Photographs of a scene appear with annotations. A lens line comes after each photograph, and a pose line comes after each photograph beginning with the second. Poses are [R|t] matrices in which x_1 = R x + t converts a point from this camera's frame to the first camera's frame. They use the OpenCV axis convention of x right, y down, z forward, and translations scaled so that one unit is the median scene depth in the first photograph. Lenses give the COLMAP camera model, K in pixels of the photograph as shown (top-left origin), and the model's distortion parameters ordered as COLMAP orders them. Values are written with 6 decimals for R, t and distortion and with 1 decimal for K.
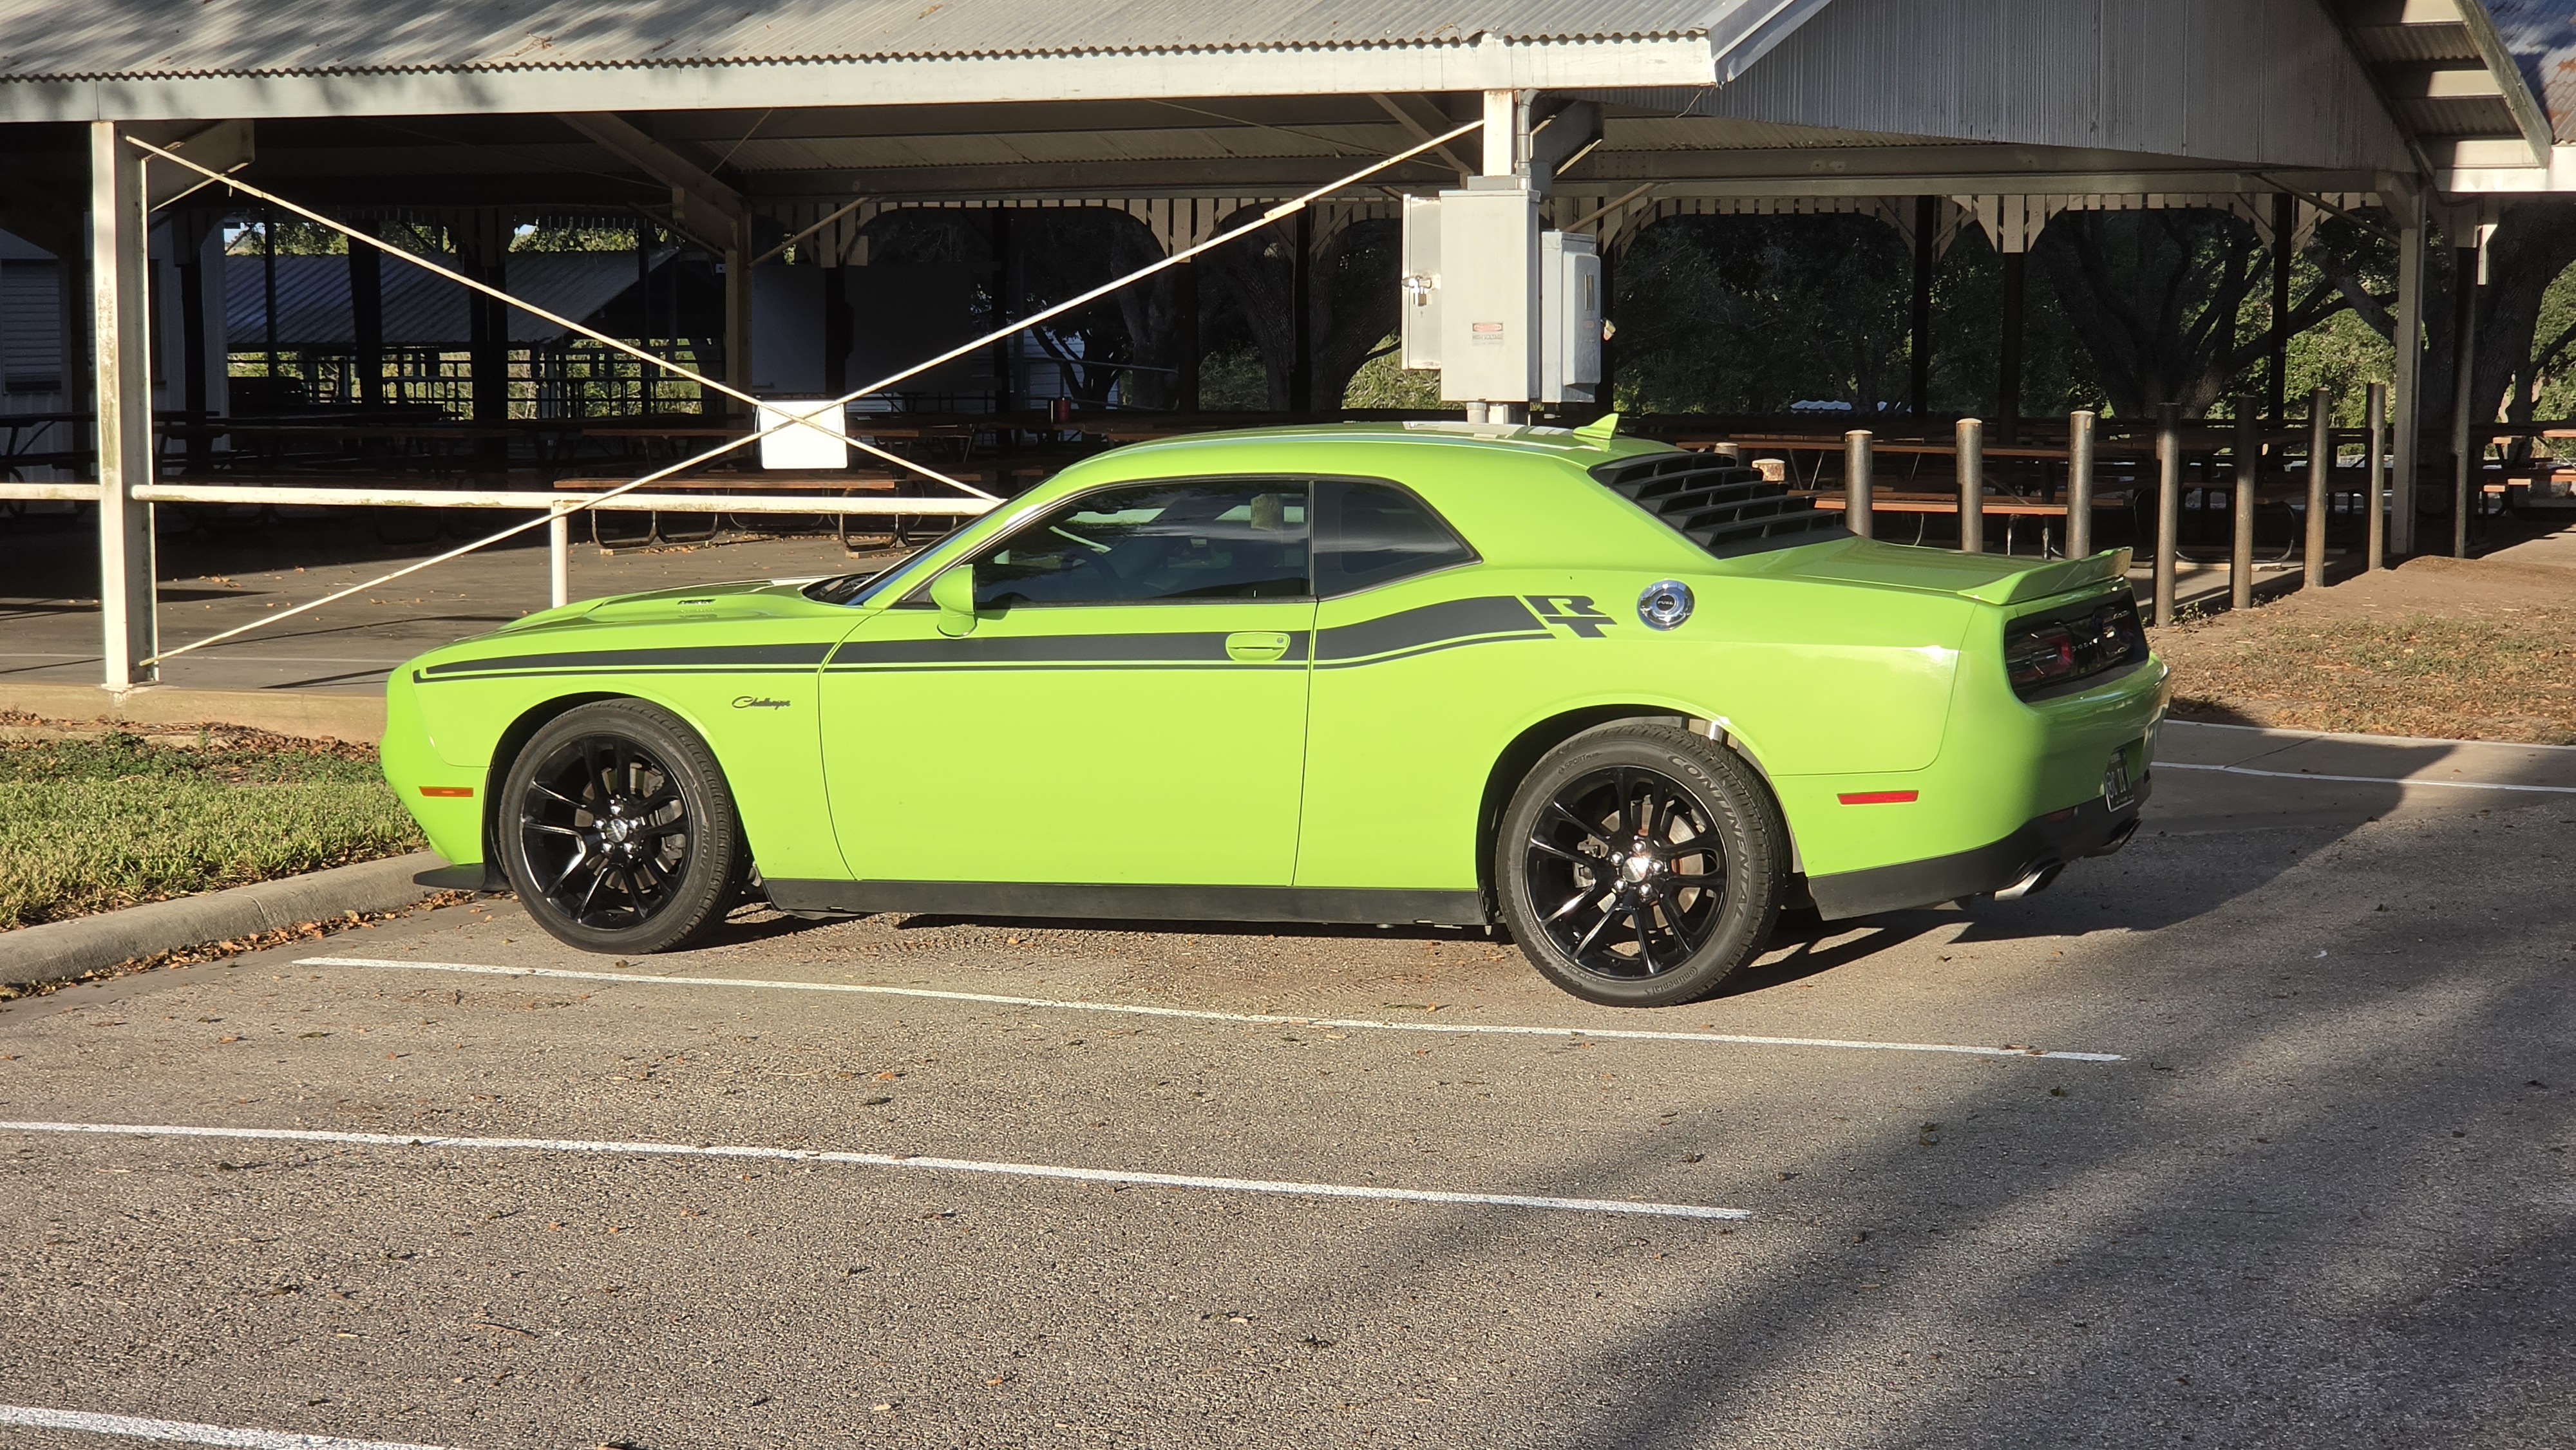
lens RADIAL K [[4948.0, 0, 1288.0], [0, 4948.0, 725.0], [0, 0, 1]] dist [-0.515571, 6.079562]
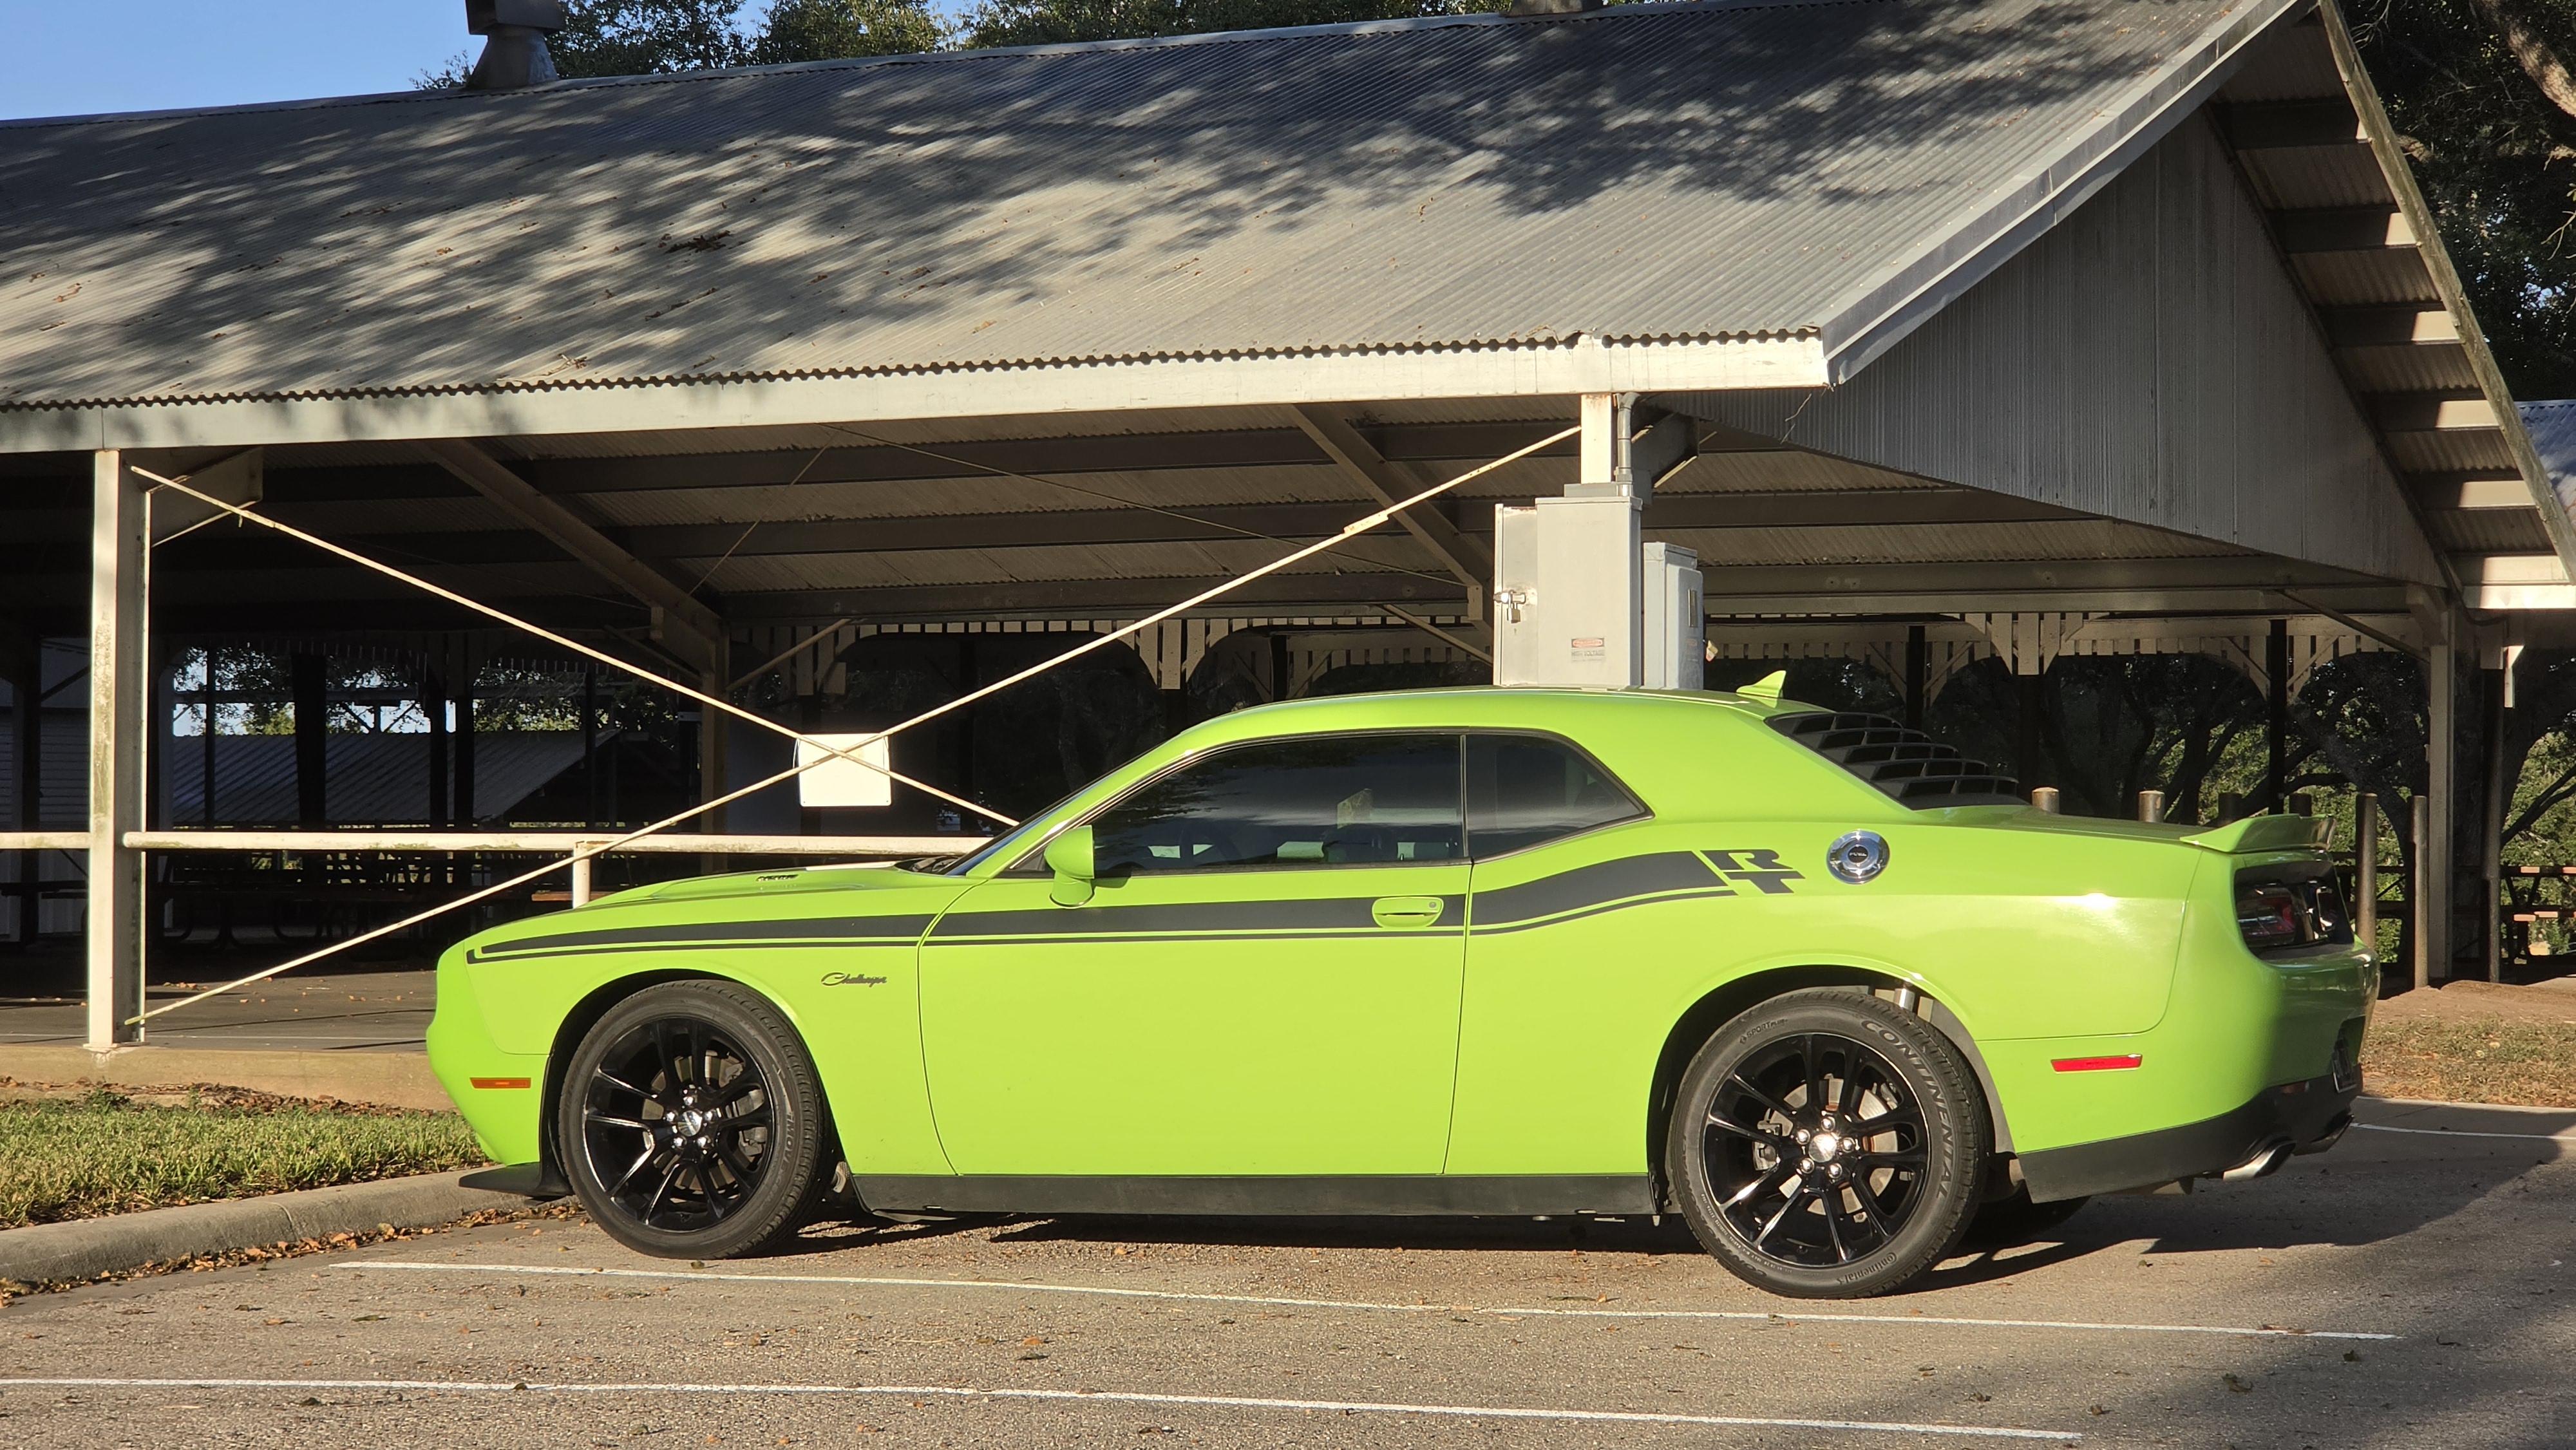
lens RADIAL K [[4948.0, 0, 1288.0], [0, 4948.0, 725.0], [0, 0, 1]] dist [-0.515571, 6.079562]
pose [[0.999839, 0.004687, 0.017300, -0.033080], [-0.002826, 0.994355, -0.106070, 0.035361], [-0.017700, 0.106004, 0.994208, 0.065392]]
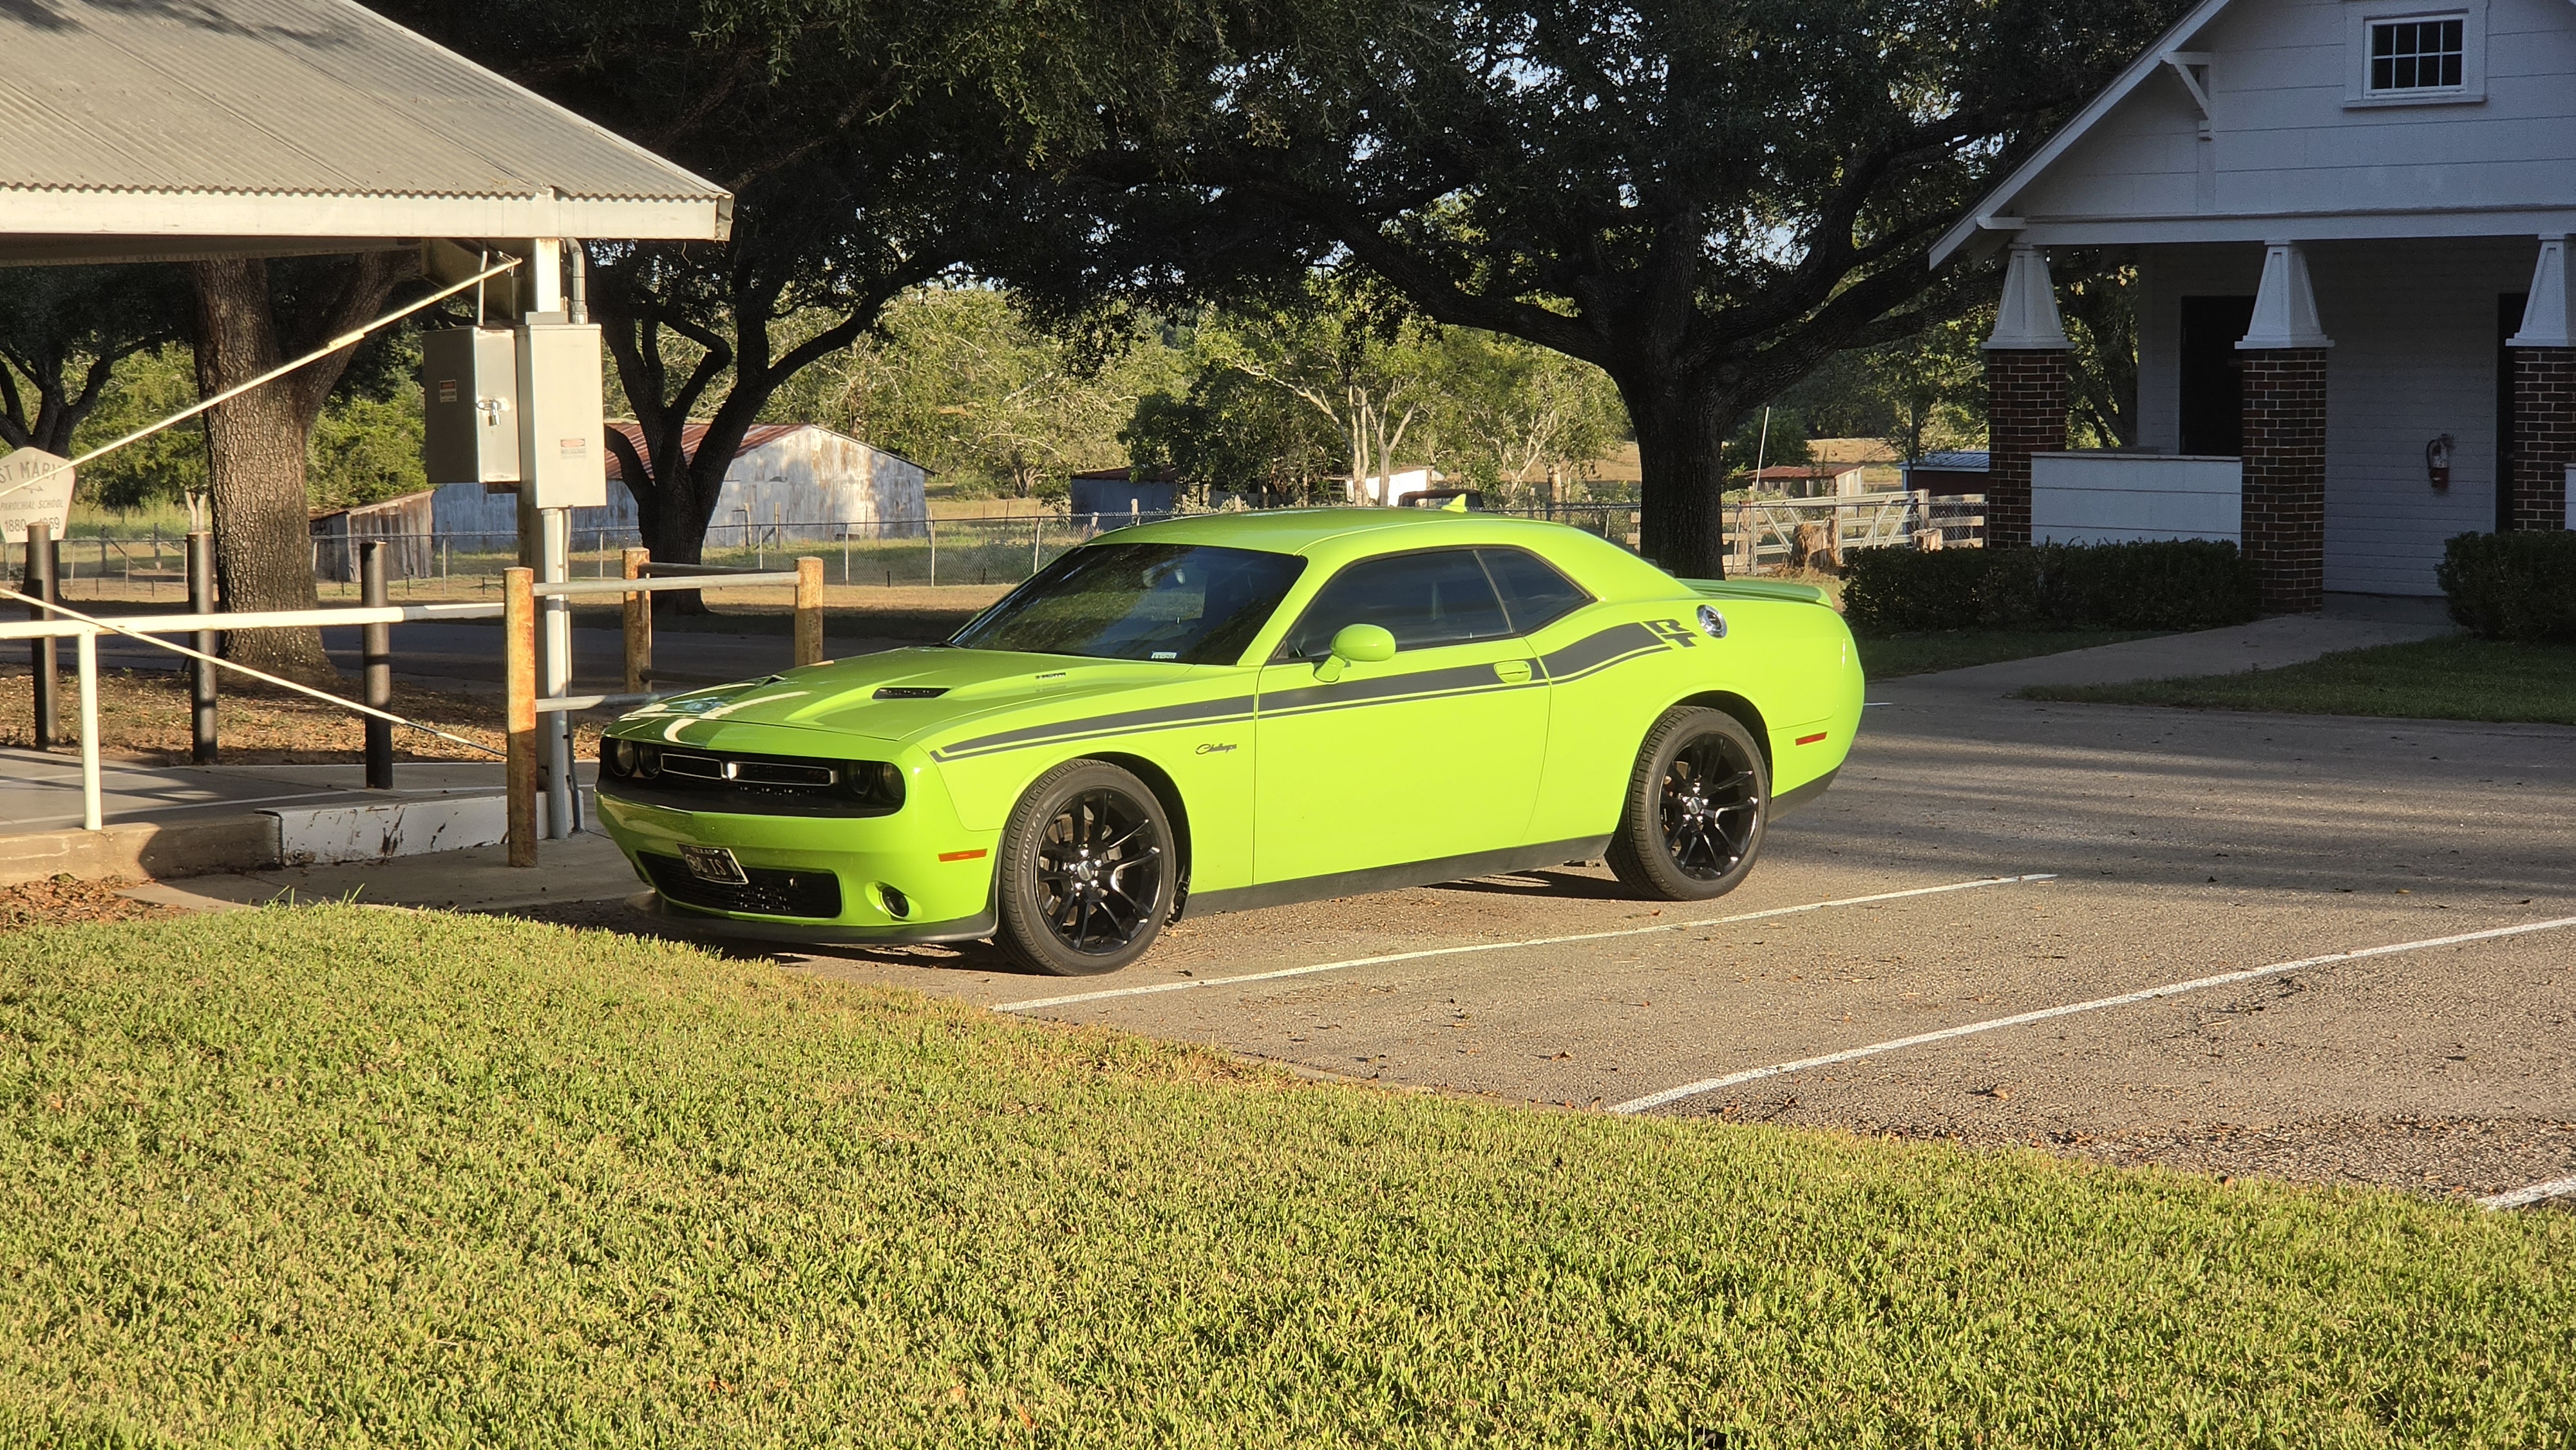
lens RADIAL K [[4948.0, 0, 1288.0], [0, 4948.0, 725.0], [0, 0, 1]] dist [-0.515571, 6.079562]
pose [[0.433373, -0.068503, 0.898608, -0.941963], [0.085484, 0.995736, 0.034681, -0.040199], [-0.897151, 0.061787, 0.437380, 0.346981]]
